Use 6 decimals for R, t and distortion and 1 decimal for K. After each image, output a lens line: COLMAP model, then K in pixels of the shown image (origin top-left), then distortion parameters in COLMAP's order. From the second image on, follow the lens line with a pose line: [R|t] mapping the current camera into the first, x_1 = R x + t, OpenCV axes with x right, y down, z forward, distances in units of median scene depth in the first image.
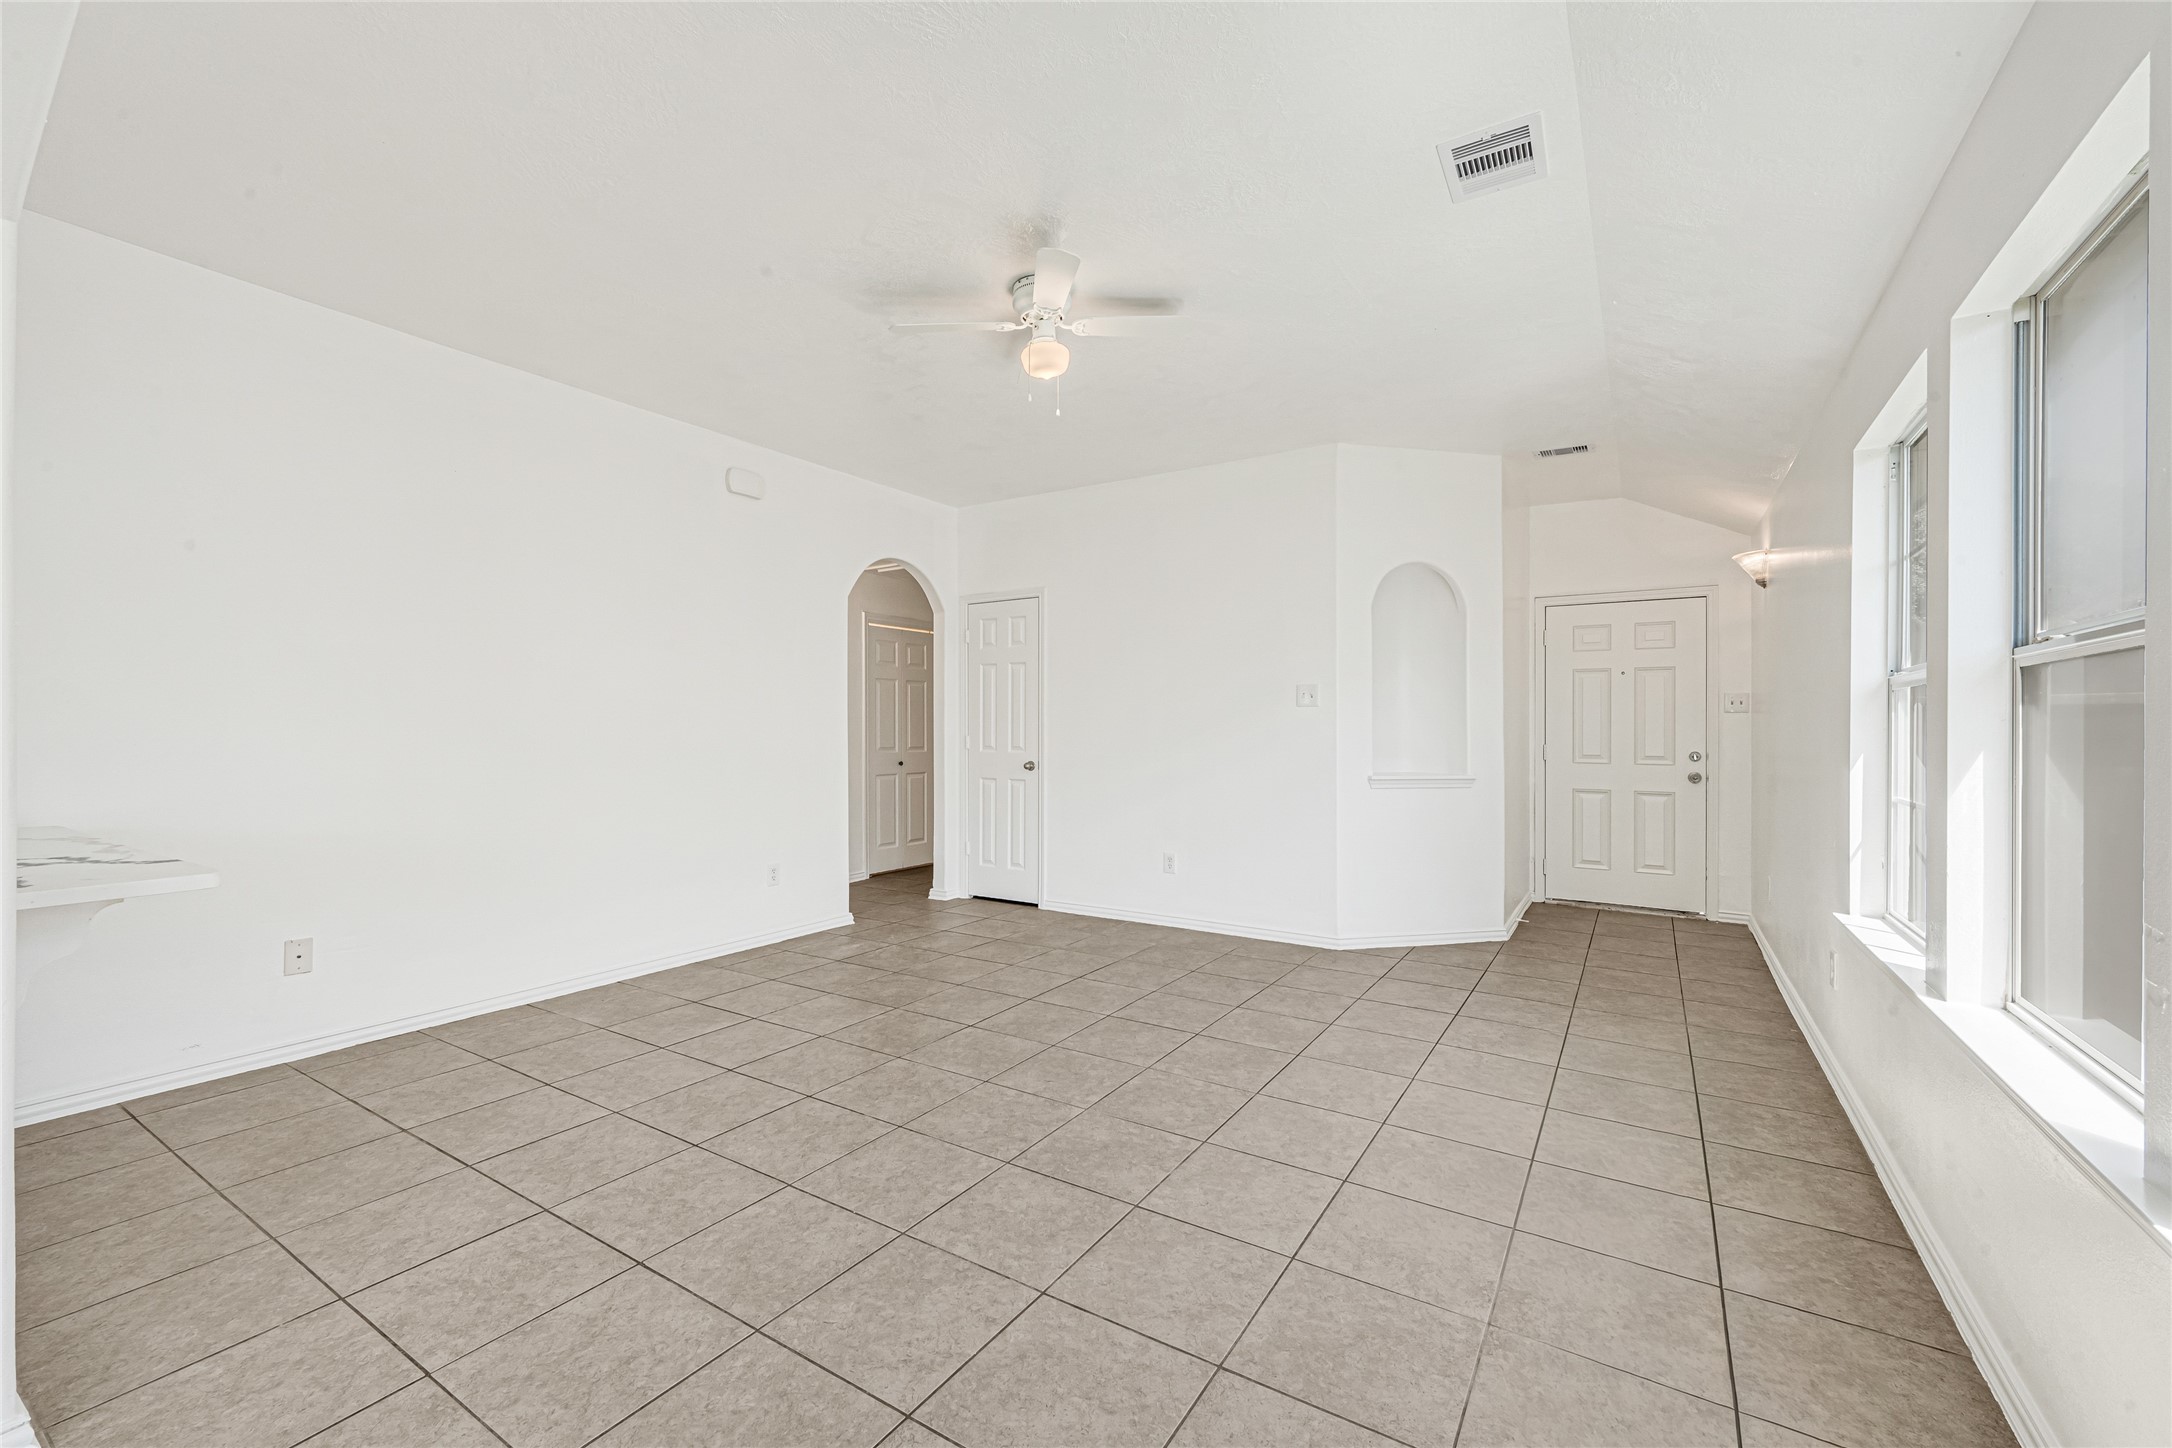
lens RADIAL K [[885.5, 0, 1090.5], [0, 885.5, 723.3], [0, 0, 1]] dist [0.001674, 0.000153]
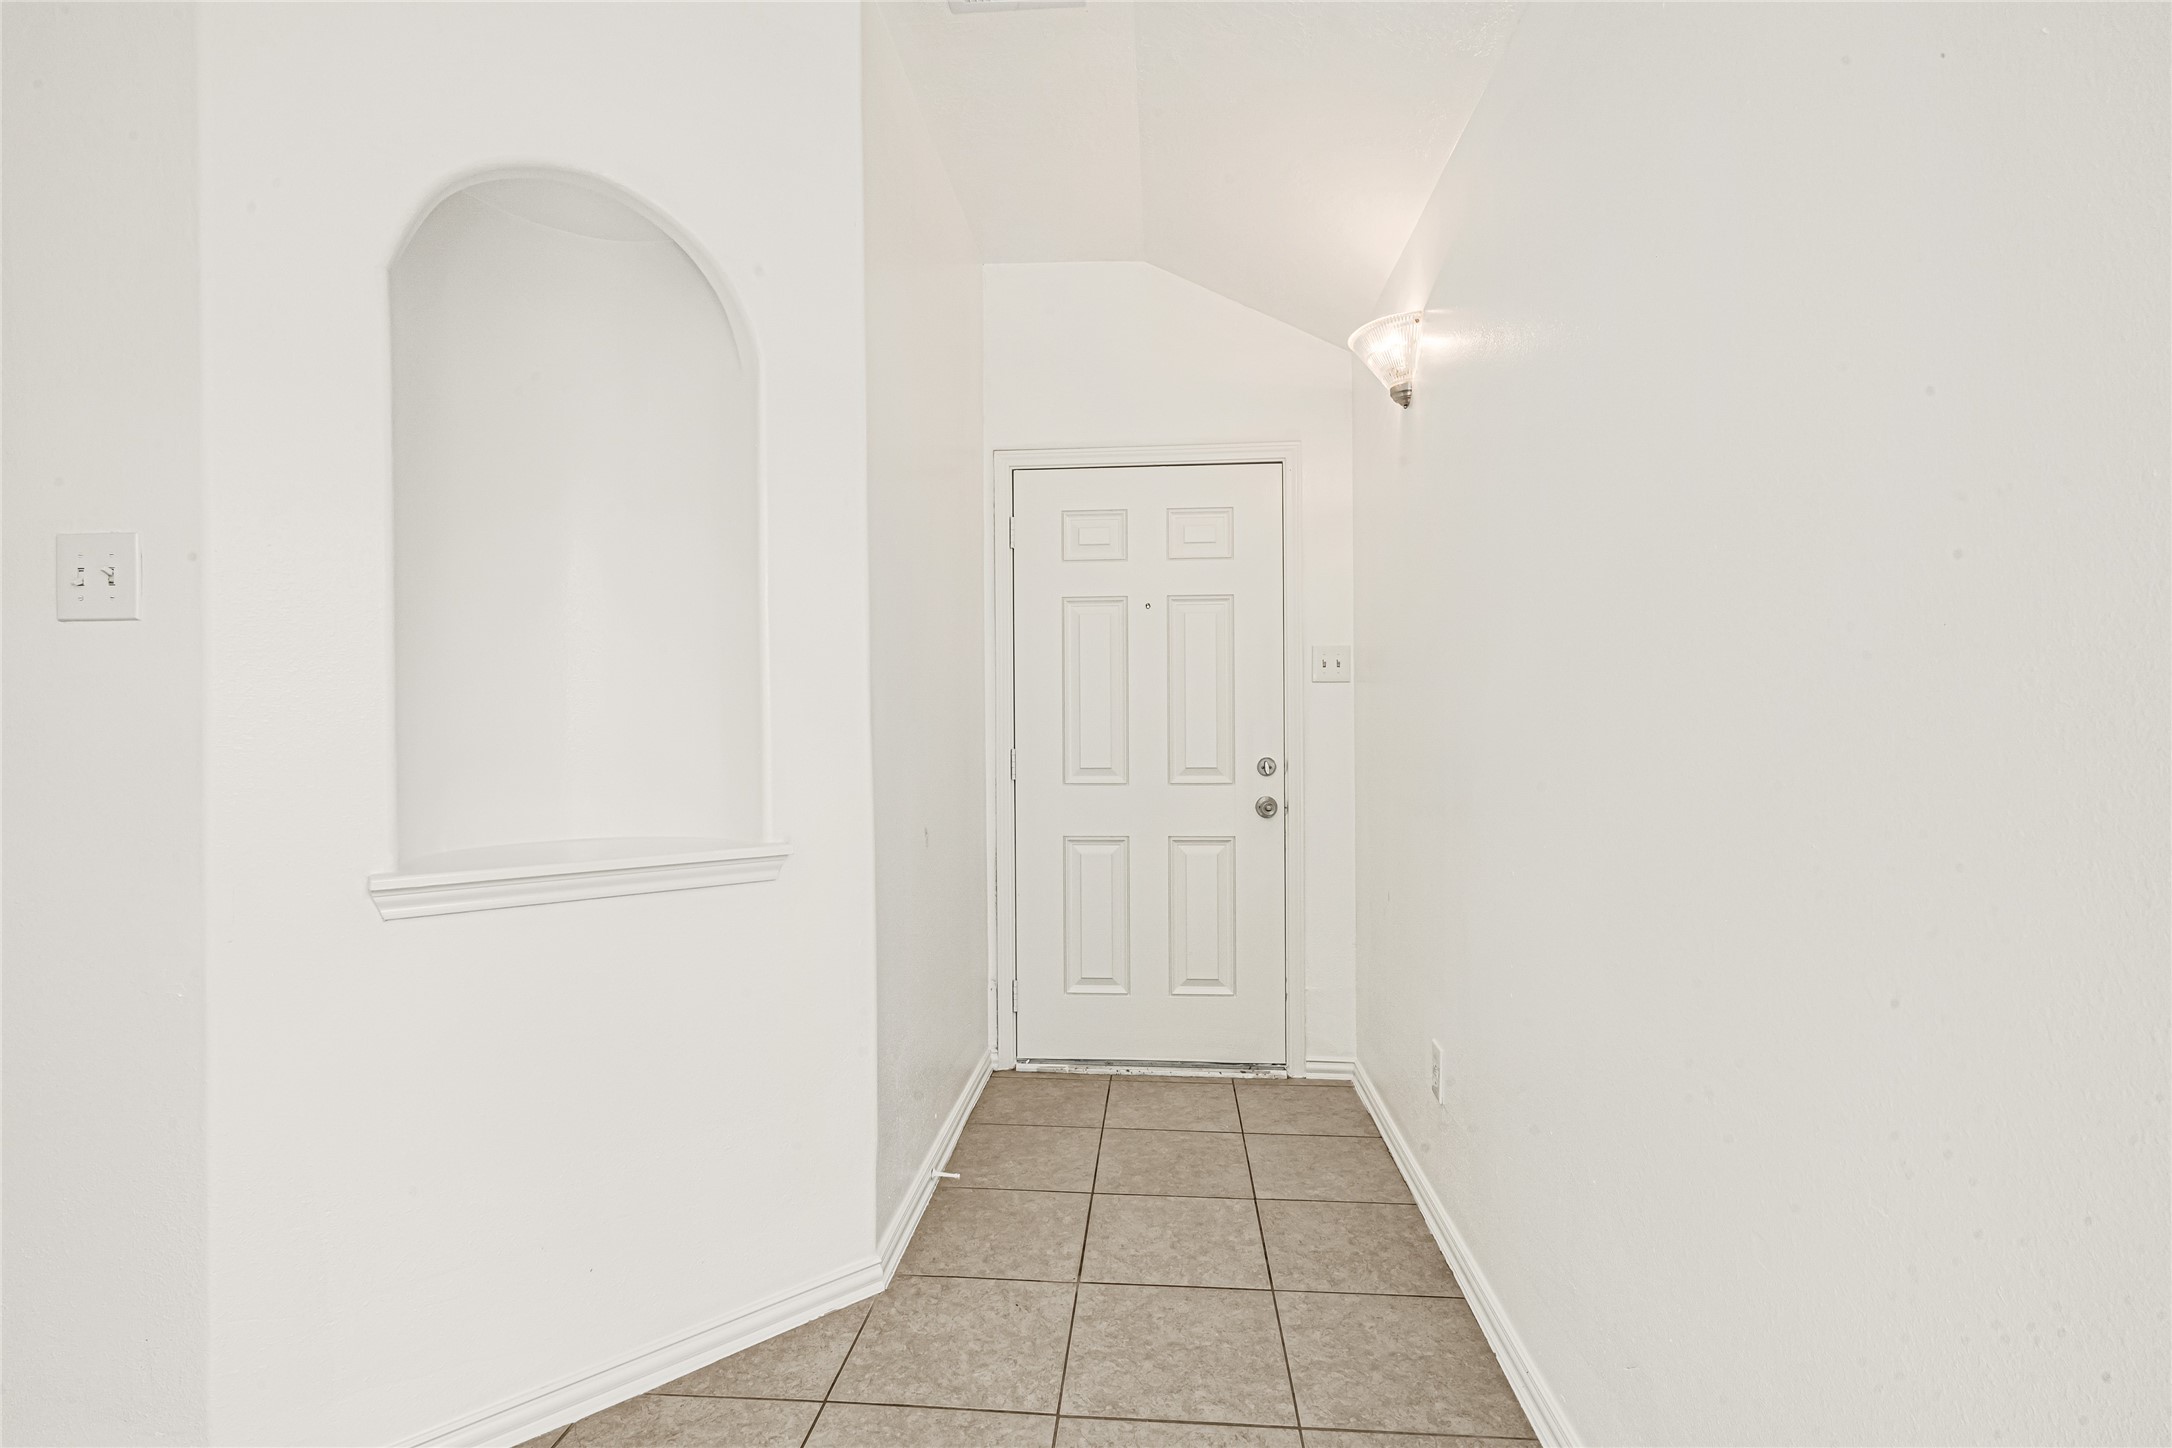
lens RADIAL K [[885.5, 0, 1090.5], [0, 885.5, 723.3], [0, 0, 1]] dist [0.001674, 0.000153]
pose [[0.887226, -0.006035, 0.461295, 0.347479], [0.007392, 0.999972, -0.001134, 0.011631], [-0.461275, 0.004416, 0.887246, 0.582408]]
